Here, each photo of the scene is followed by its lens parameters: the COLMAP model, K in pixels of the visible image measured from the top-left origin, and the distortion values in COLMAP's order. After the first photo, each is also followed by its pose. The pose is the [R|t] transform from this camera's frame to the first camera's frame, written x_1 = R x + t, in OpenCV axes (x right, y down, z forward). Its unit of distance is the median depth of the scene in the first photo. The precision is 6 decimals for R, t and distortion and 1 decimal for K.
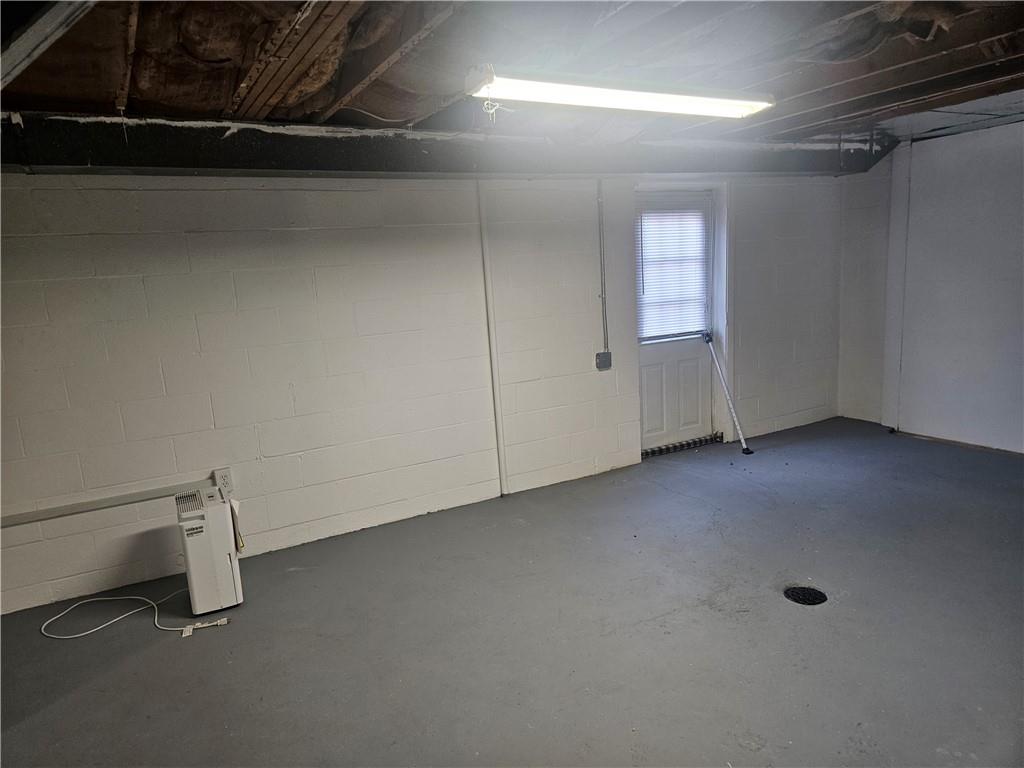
lens RADIAL K [[692.7, 0, 517.6], [0, 692.7, 393.5], [0, 0, 1]] dist [0.079687, -0.072055]
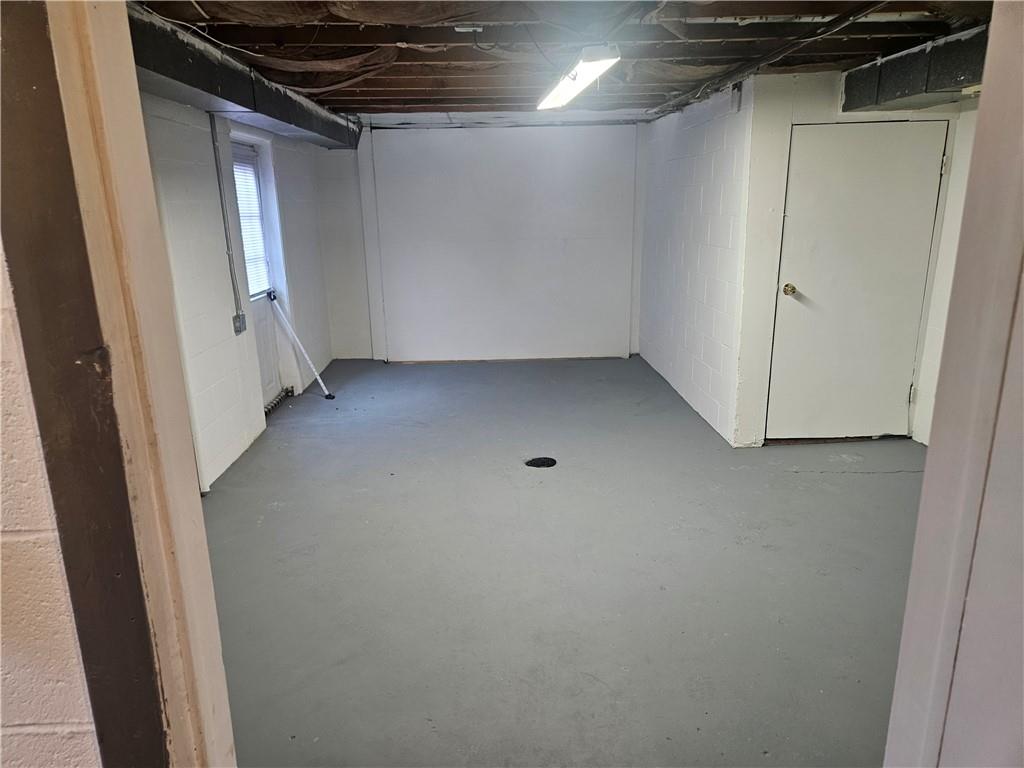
lens RADIAL K [[690.2, 0, 507.0], [0, 690.2, 386.2], [0, 0, 1]] dist [0.071933, -0.066478]
pose [[0.478931, -0.178384, 0.859537, -0.471707], [0.146842, 0.981620, 0.121901, -0.025706], [-0.865484, 0.067834, 0.496322, 0.216741]]
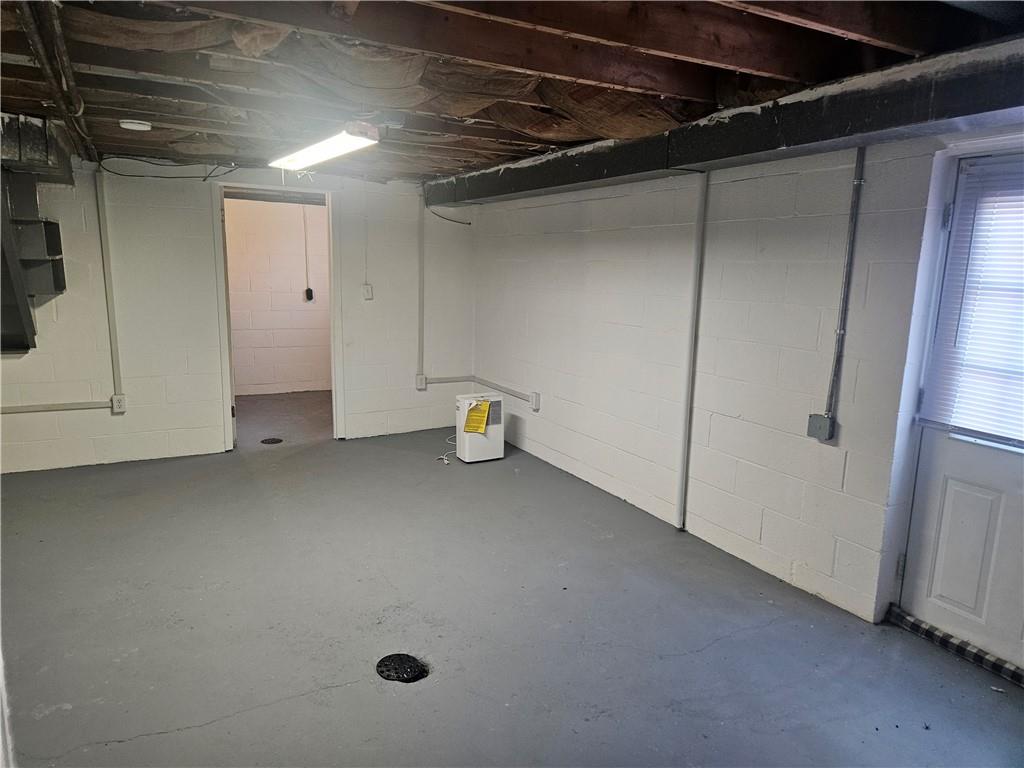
lens RADIAL K [[690.2, 0, 507.0], [0, 690.2, 386.2], [0, 0, 1]] dist [0.071933, -0.066478]
pose [[-0.020936, 0.230274, -0.972901, 0.702150], [-0.204785, 0.951494, 0.229614, -0.161451], [0.978583, 0.204042, 0.027237, 0.626816]]
